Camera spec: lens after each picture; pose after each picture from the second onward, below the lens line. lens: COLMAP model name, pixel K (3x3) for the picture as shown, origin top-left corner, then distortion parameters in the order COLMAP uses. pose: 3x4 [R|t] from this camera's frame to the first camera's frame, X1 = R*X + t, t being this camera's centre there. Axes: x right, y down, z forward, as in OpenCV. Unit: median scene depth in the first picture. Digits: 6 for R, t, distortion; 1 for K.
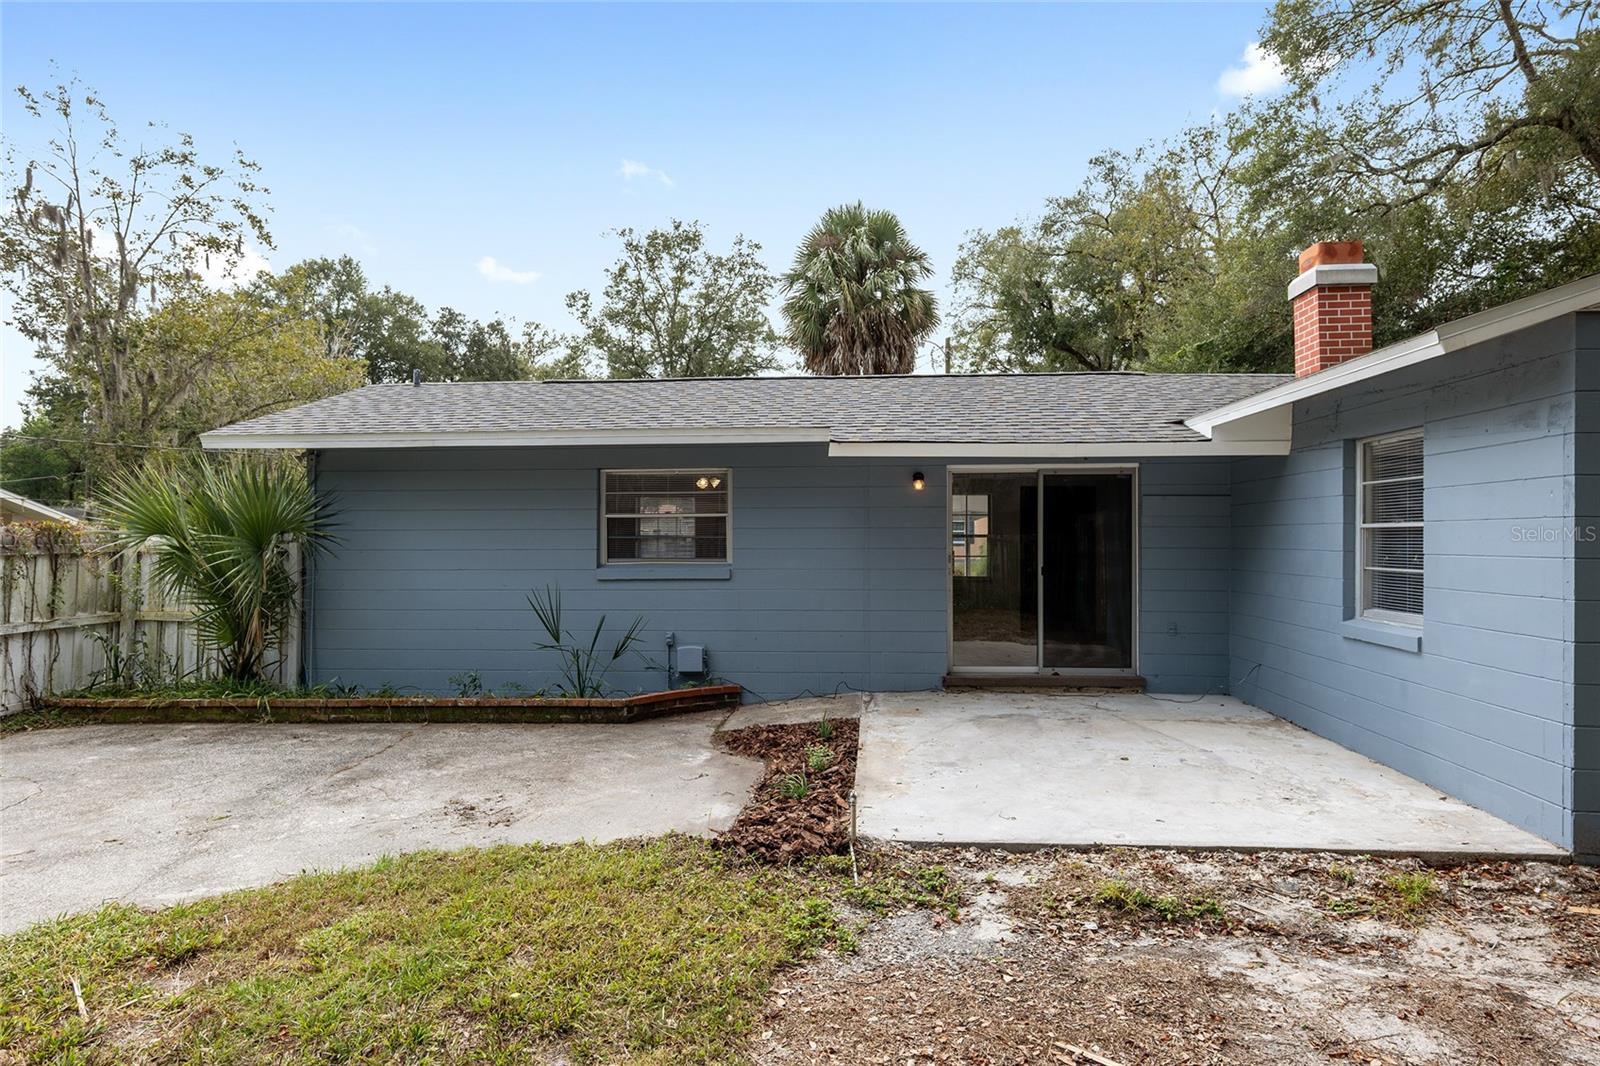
lens RADIAL K [[935.9, 0, 791.8], [0, 935.9, 539.2], [0, 0, 1]] dist [0.004703, -0.000729]
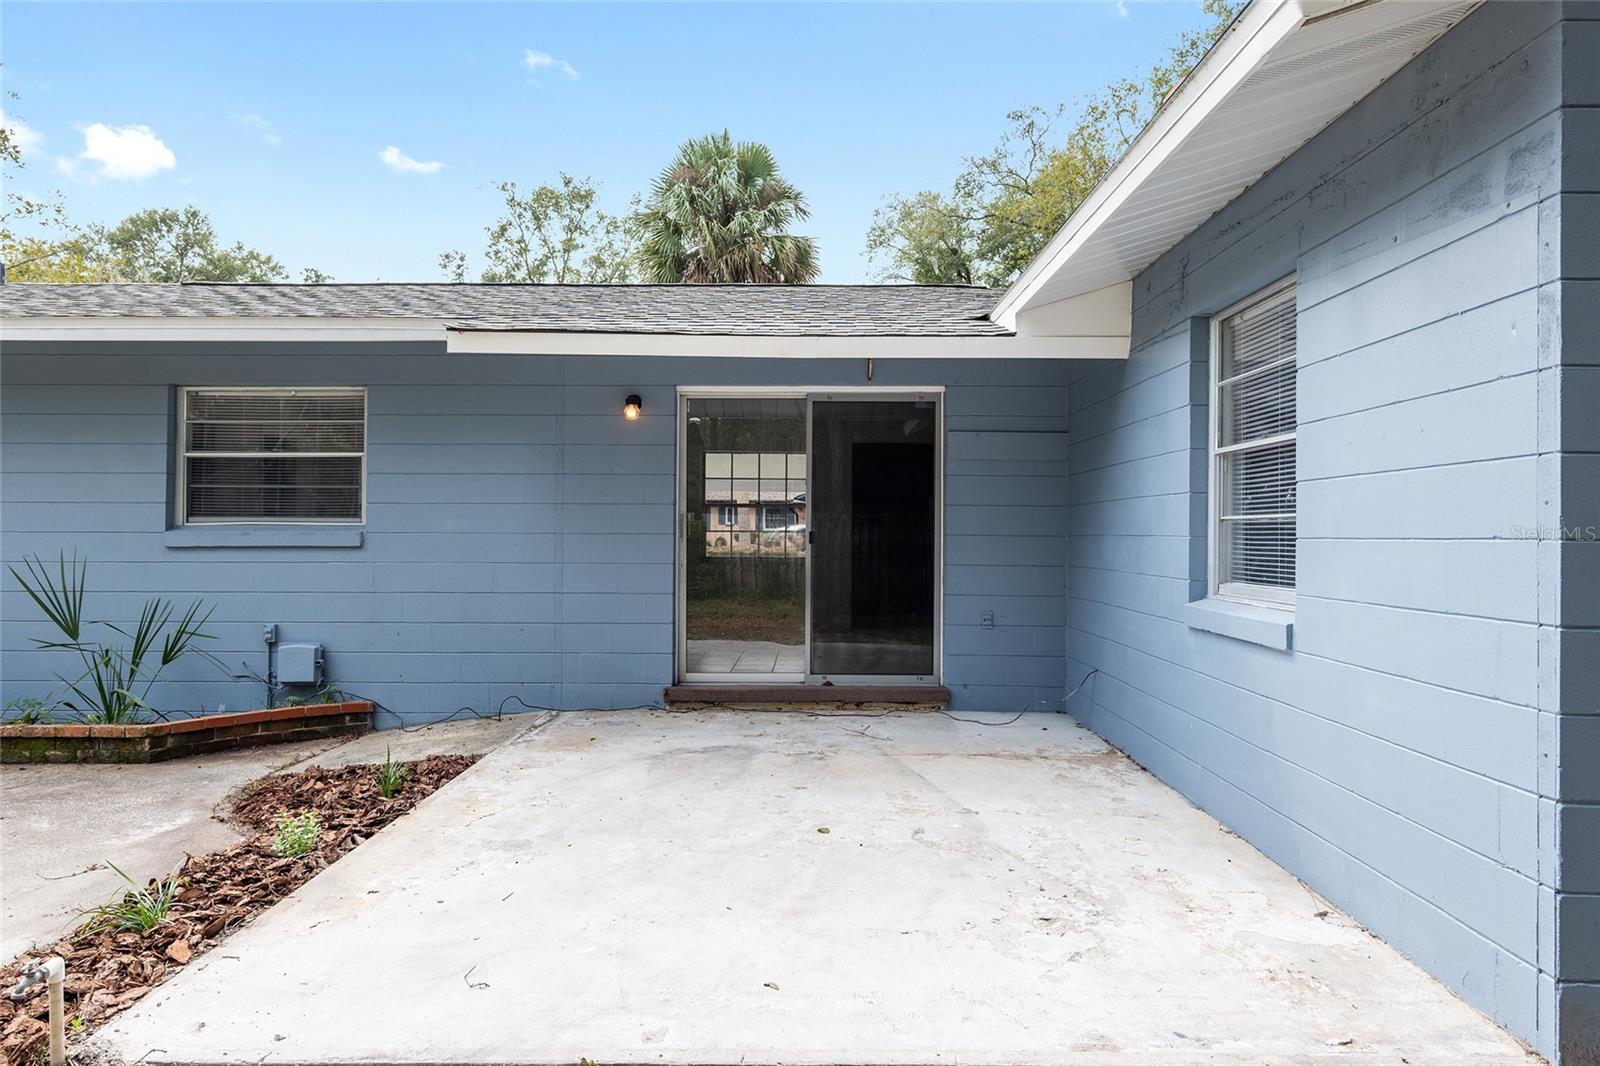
lens RADIAL K [[960.4, 0, 808.0], [0, 960.4, 528.5], [0, 0, 1]] dist [0.003161, 0.000959]
pose [[0.997708, 0.007618, 0.067234, 0.214316], [-0.006910, 0.999918, -0.010749, 0.034704], [-0.067310, 0.010260, 0.997679, 0.275160]]
